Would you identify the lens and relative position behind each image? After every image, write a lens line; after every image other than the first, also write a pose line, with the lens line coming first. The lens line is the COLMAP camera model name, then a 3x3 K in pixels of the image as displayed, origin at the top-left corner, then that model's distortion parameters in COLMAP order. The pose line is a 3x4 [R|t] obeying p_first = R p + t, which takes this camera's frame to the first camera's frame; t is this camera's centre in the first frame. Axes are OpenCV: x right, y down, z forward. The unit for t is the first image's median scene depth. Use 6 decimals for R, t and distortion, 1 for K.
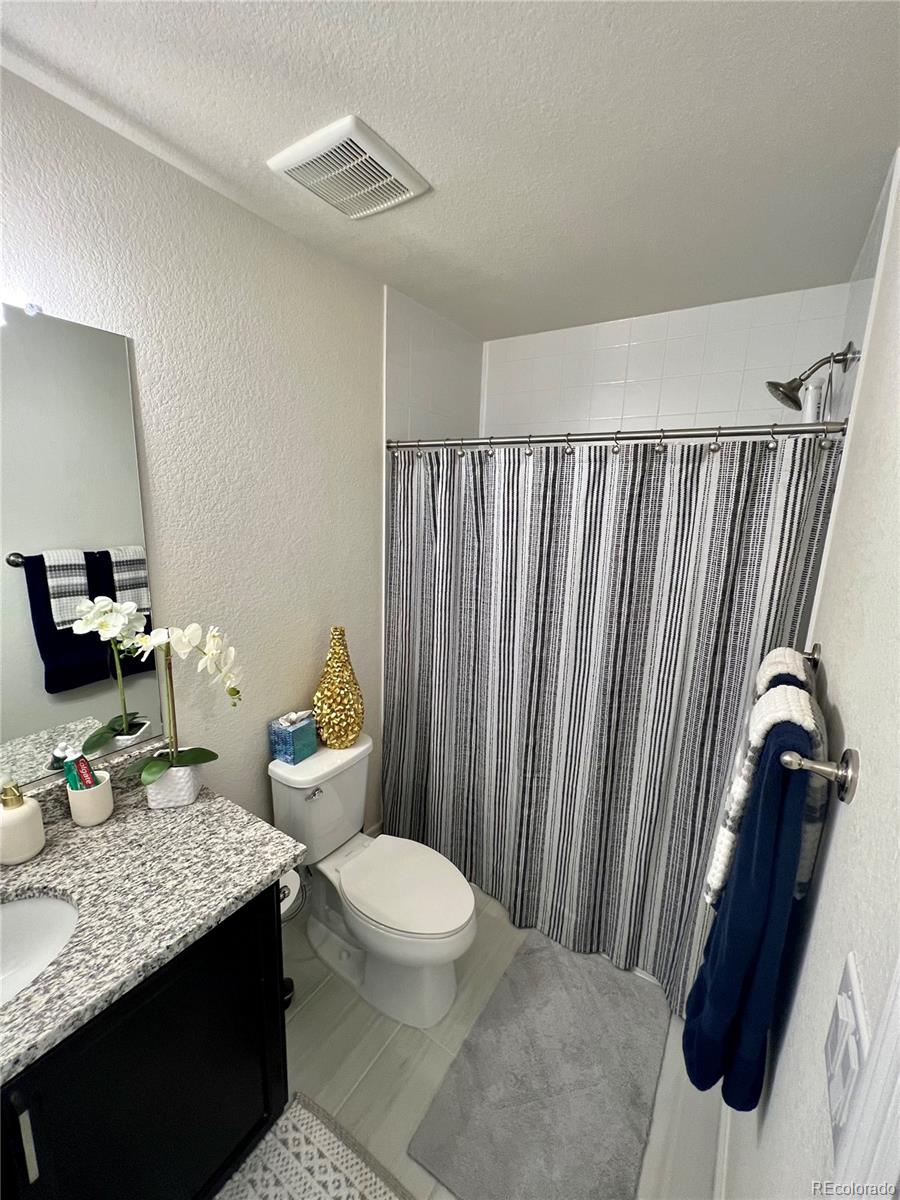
lens RADIAL K [[477.7, 0, 450.0], [0, 477.7, 600.0], [0, 0, 1]] dist [-0.002642, 0.000128]
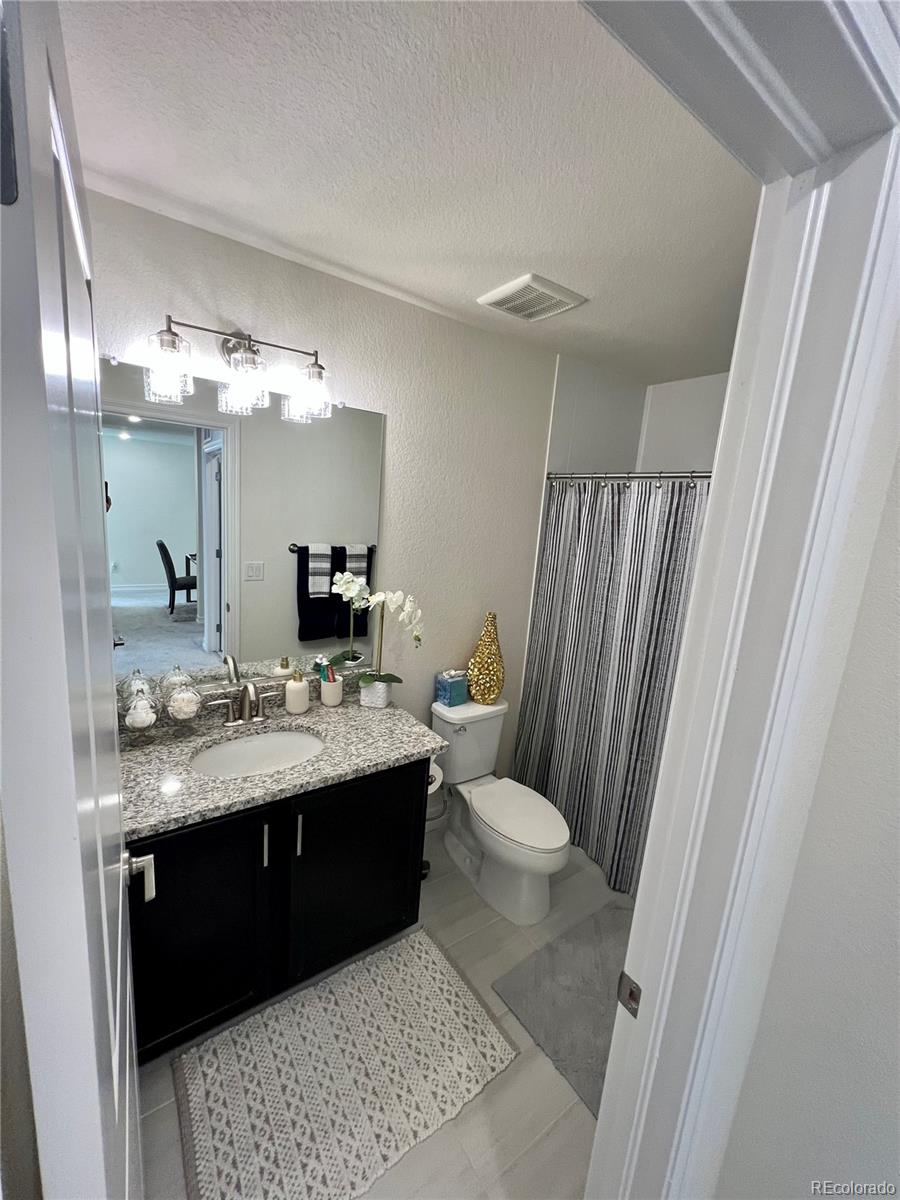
lens RADIAL K [[477.7, 0, 450.0], [0, 477.7, 600.0], [0, 0, 1]] dist [-0.002642, 0.000128]
pose [[0.929430, 0.102925, -0.354354, 0.126763], [-0.116089, 0.993109, -0.016032, 0.058330], [0.350263, 0.056037, 0.934974, -0.292337]]
